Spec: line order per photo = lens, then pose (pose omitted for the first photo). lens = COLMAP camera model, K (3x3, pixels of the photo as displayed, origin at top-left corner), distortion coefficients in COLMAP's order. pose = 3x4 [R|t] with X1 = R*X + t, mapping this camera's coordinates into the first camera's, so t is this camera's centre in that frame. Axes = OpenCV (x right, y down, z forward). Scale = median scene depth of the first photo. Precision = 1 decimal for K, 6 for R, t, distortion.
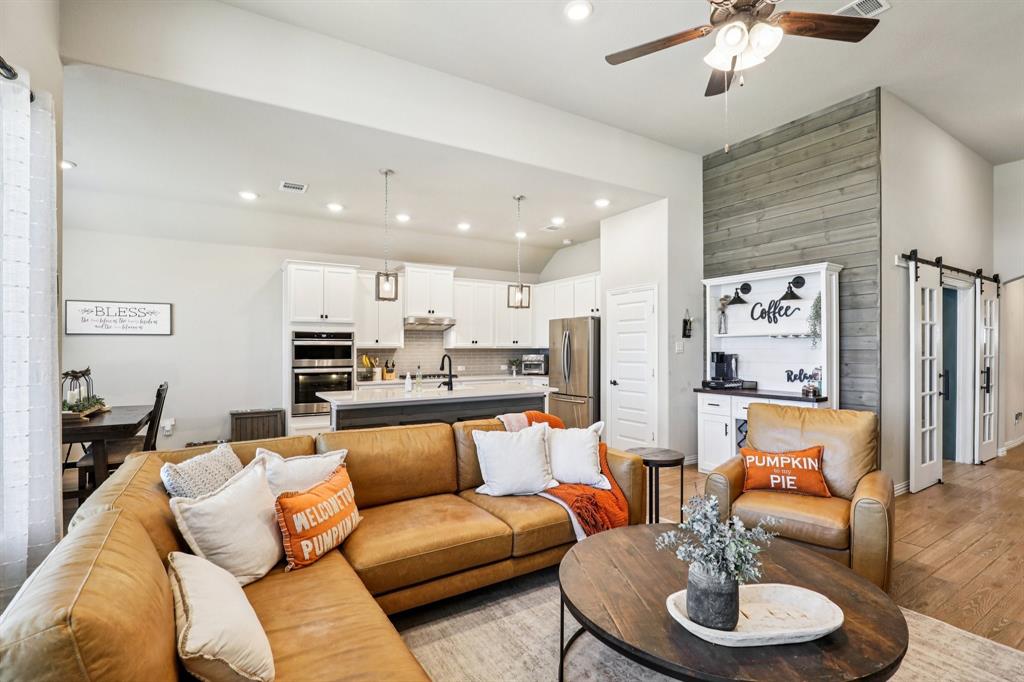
lens RADIAL K [[466.8, 0, 506.4], [0, 466.8, 344.8], [0, 0, 1]] dist [-0.001259, -0.000078]
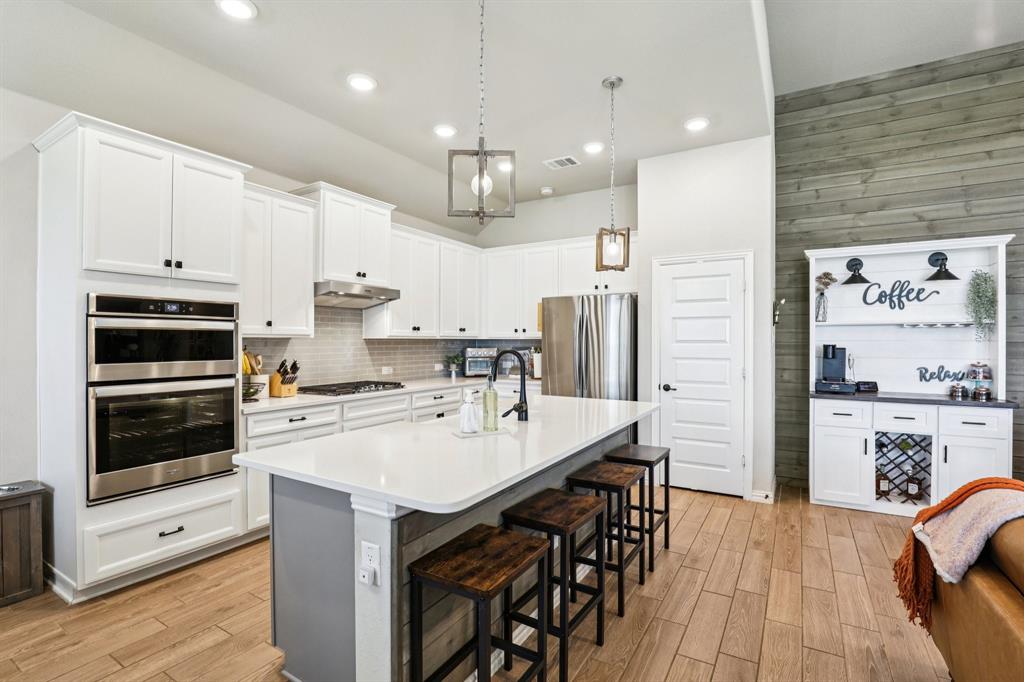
lens RADIAL K [[473.8, 0, 507.3], [0, 473.8, 341.2], [0, 0, 1]] dist [-0.032012, 0.006349]
pose [[0.890761, 0.003088, 0.454462, -0.361069], [-0.007664, 0.999937, 0.008228, 0.007054], [-0.454408, -0.010812, 0.890728, 0.539759]]
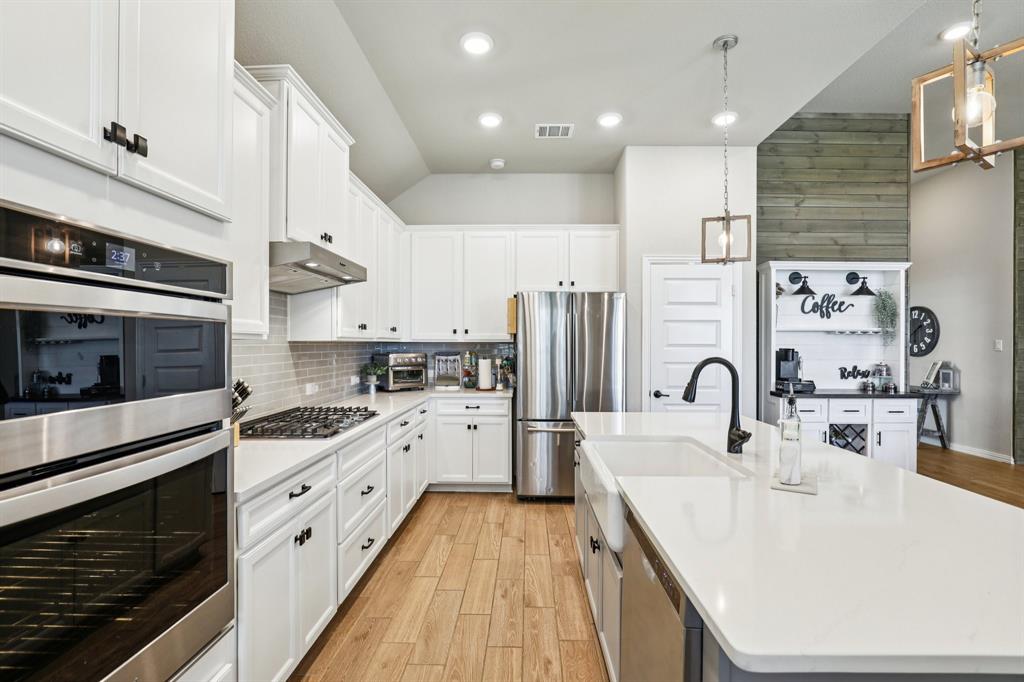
lens RADIAL K [[479.9, 0, 516.0], [0, 479.9, 349.6], [0, 0, 1]] dist [-0.012773, -0.000084]
pose [[0.534438, -0.006045, 0.845186, -0.534810], [-0.013155, 0.999794, 0.015469, 0.009775], [-0.845105, -0.019385, 0.534249, 0.925784]]
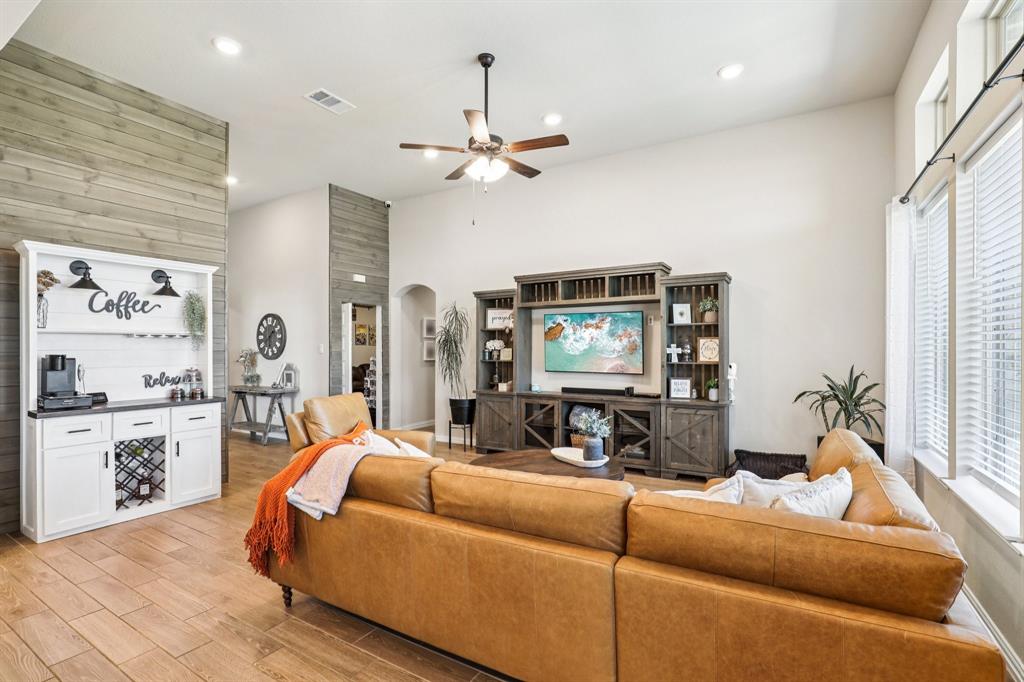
lens RADIAL K [[479.9, 0, 516.0], [0, 479.9, 349.6], [0, 0, 1]] dist [-0.012773, -0.000084]
pose [[-0.457896, 0.000534, 0.889006, -0.447506], [-0.007145, 0.999965, -0.004280, 0.005827], [-0.888977, -0.008312, -0.457876, 0.703933]]
